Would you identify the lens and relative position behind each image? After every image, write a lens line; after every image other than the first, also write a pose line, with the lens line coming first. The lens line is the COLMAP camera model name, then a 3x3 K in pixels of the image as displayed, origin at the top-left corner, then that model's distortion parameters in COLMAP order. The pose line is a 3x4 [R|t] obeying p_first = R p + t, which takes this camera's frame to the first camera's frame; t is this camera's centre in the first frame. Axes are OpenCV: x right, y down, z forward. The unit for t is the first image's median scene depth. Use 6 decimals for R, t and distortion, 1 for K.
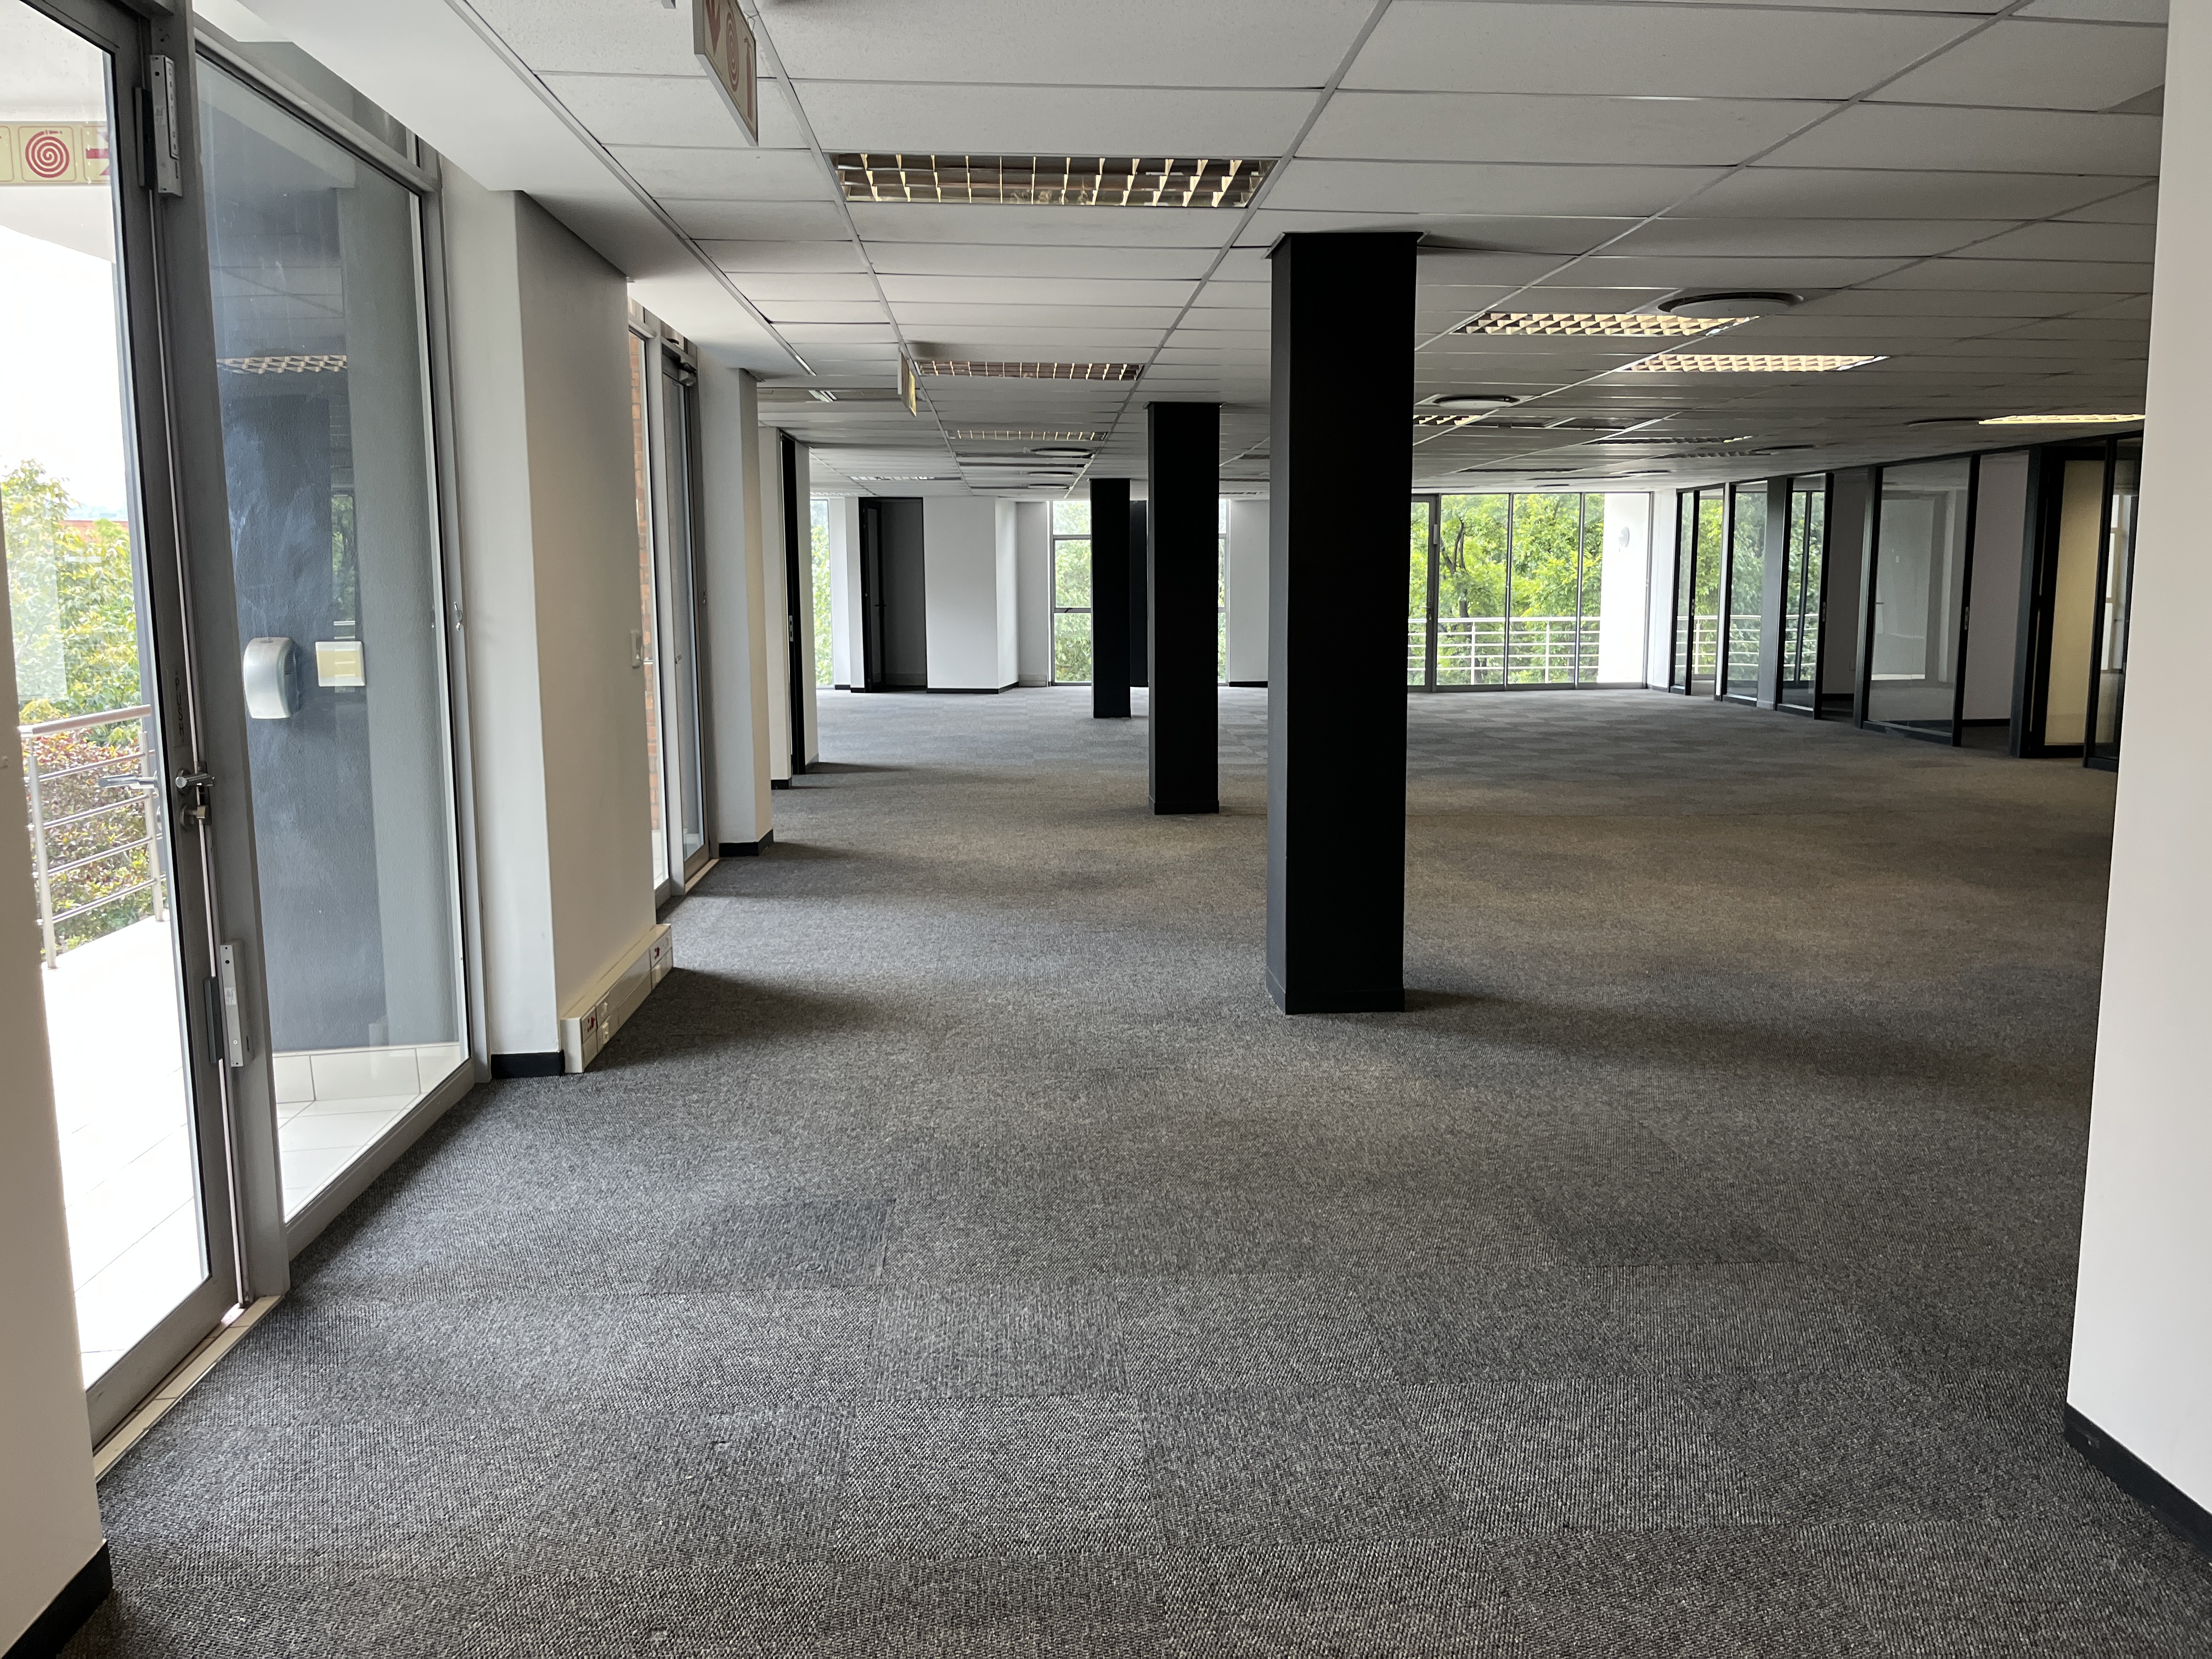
lens RADIAL K [[1675.6, 0, 1115.9], [0, 1675.6, 828.5], [0, 0, 1]] dist [0.035245, -0.078383]
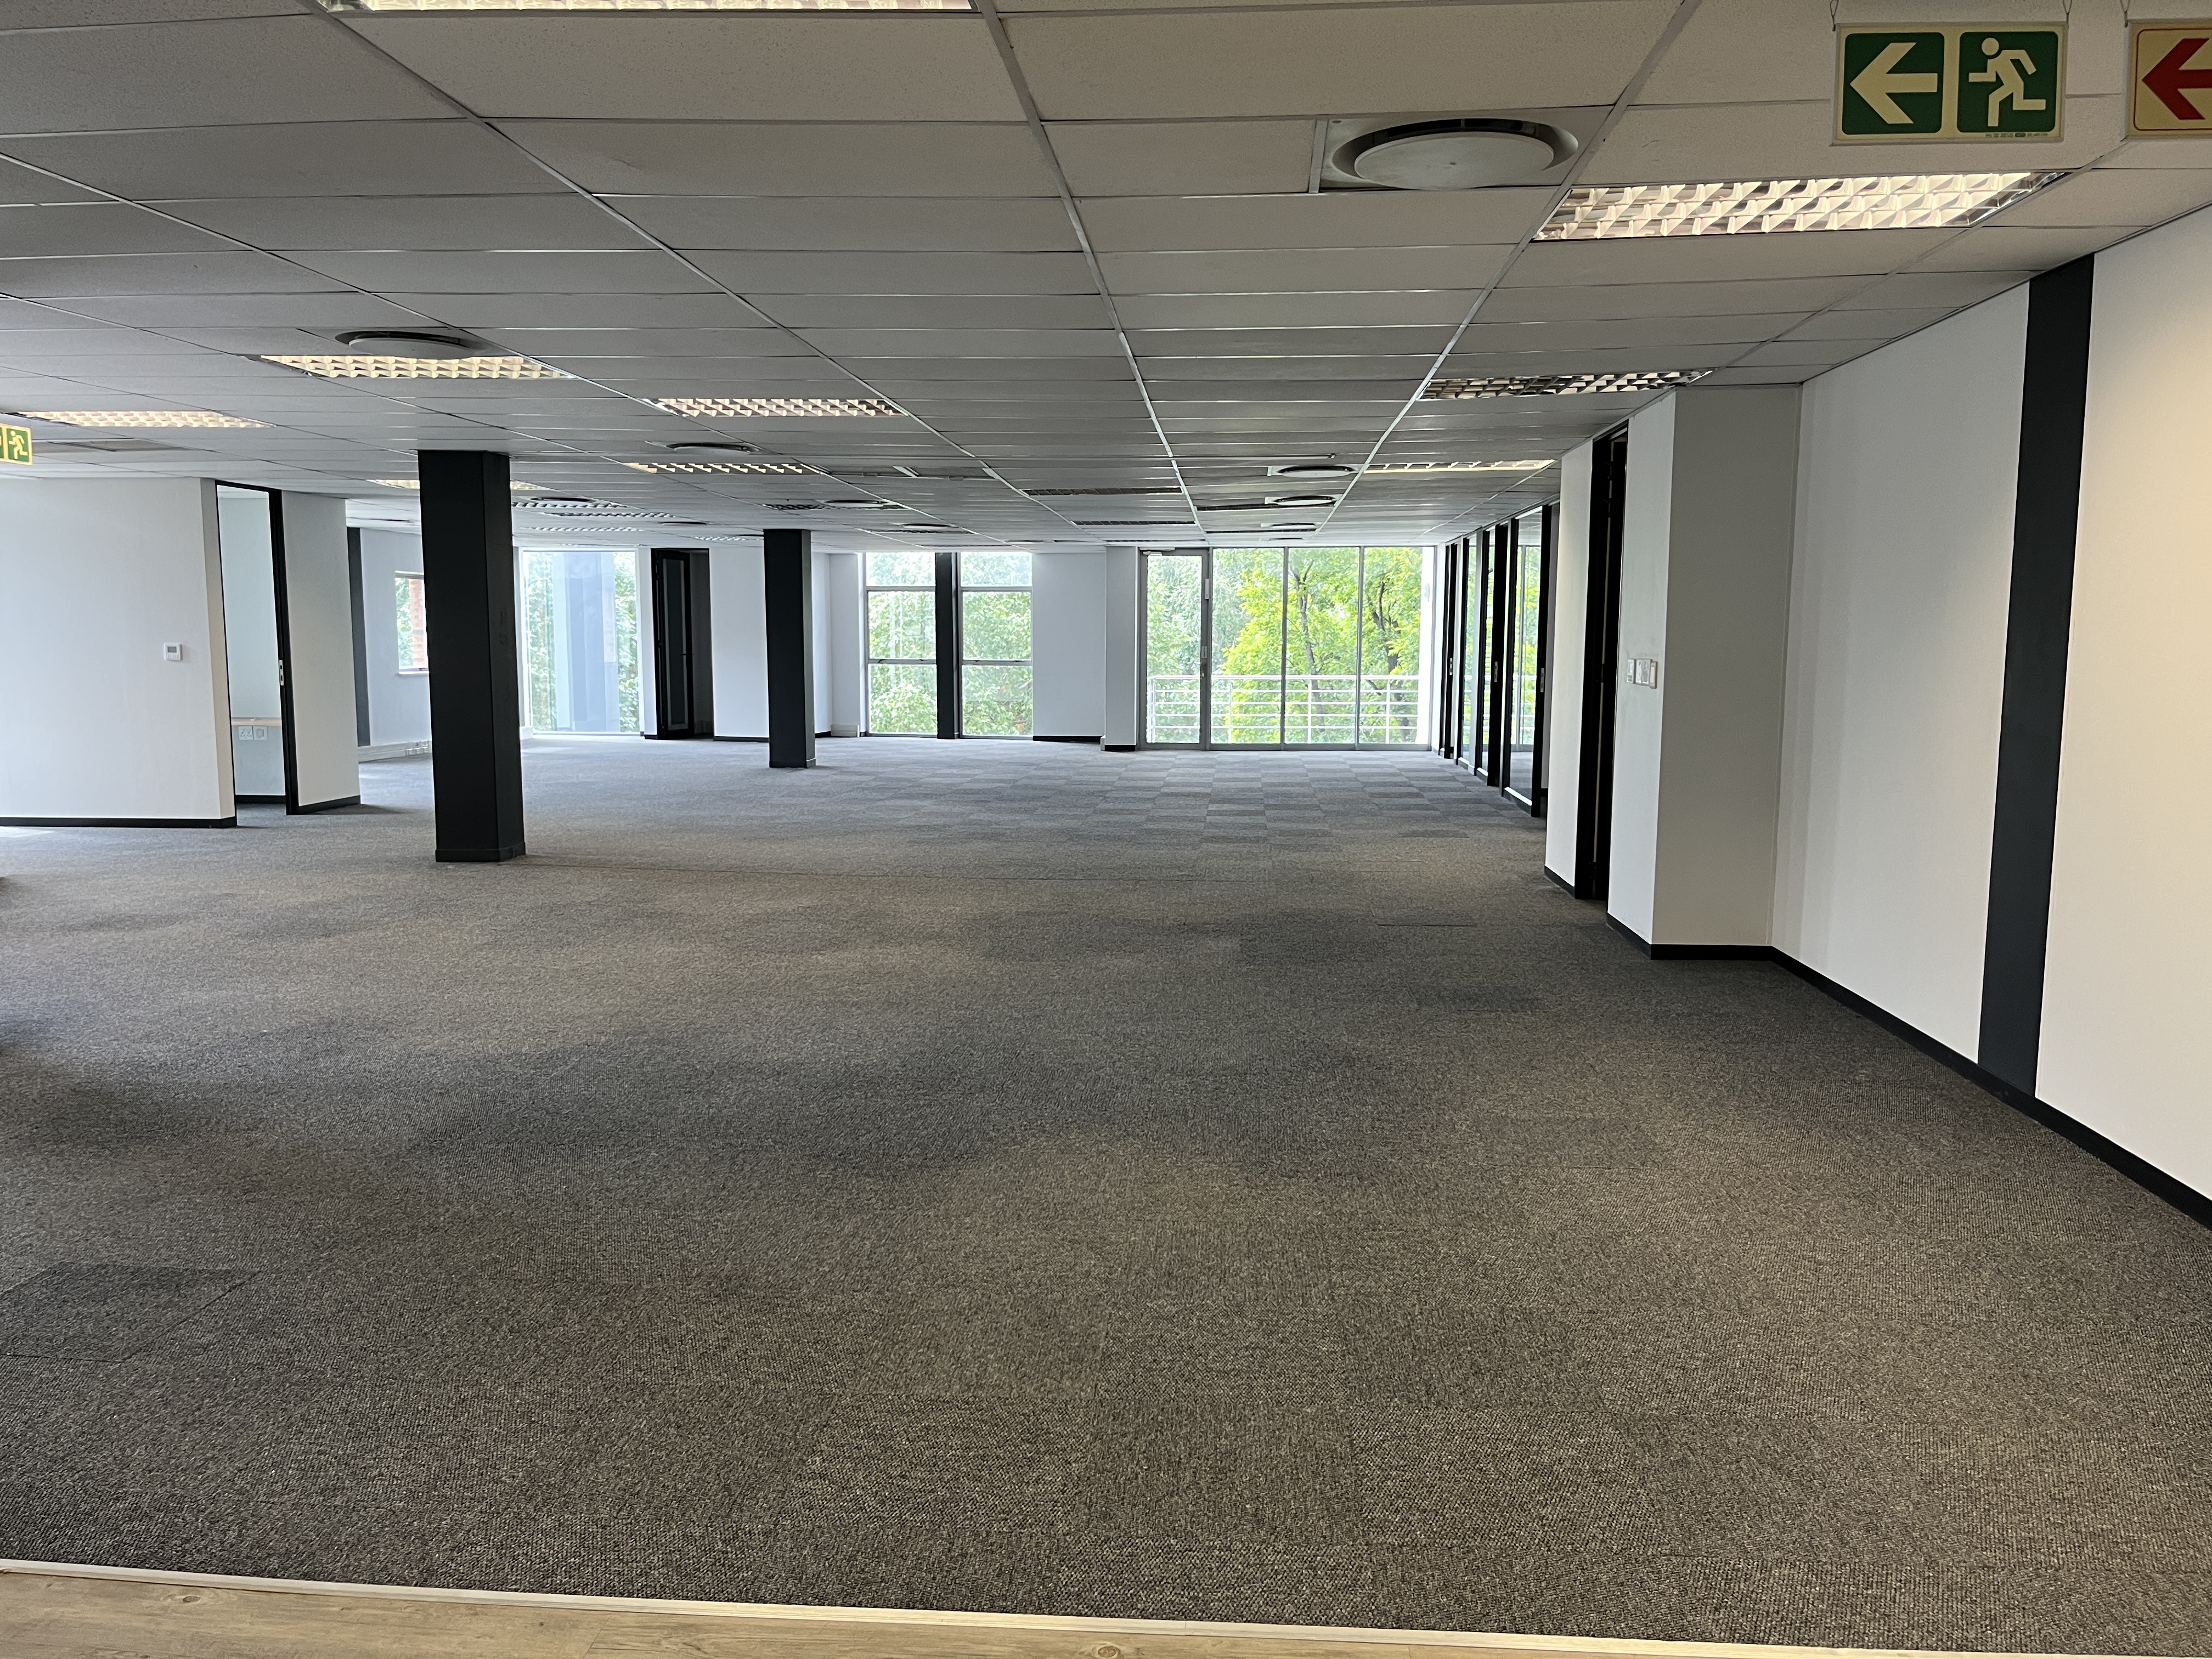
lens RADIAL K [[1675.6, 0, 1099.7], [0, 1675.6, 872.5], [0, 0, 1]] dist [0.035245, -0.078383]
pose [[0.991961, 0.028009, -0.123407, 0.243330], [-0.028715, 0.999580, -0.003939, -0.004453], [0.123245, 0.007451, 0.992348, 0.025437]]
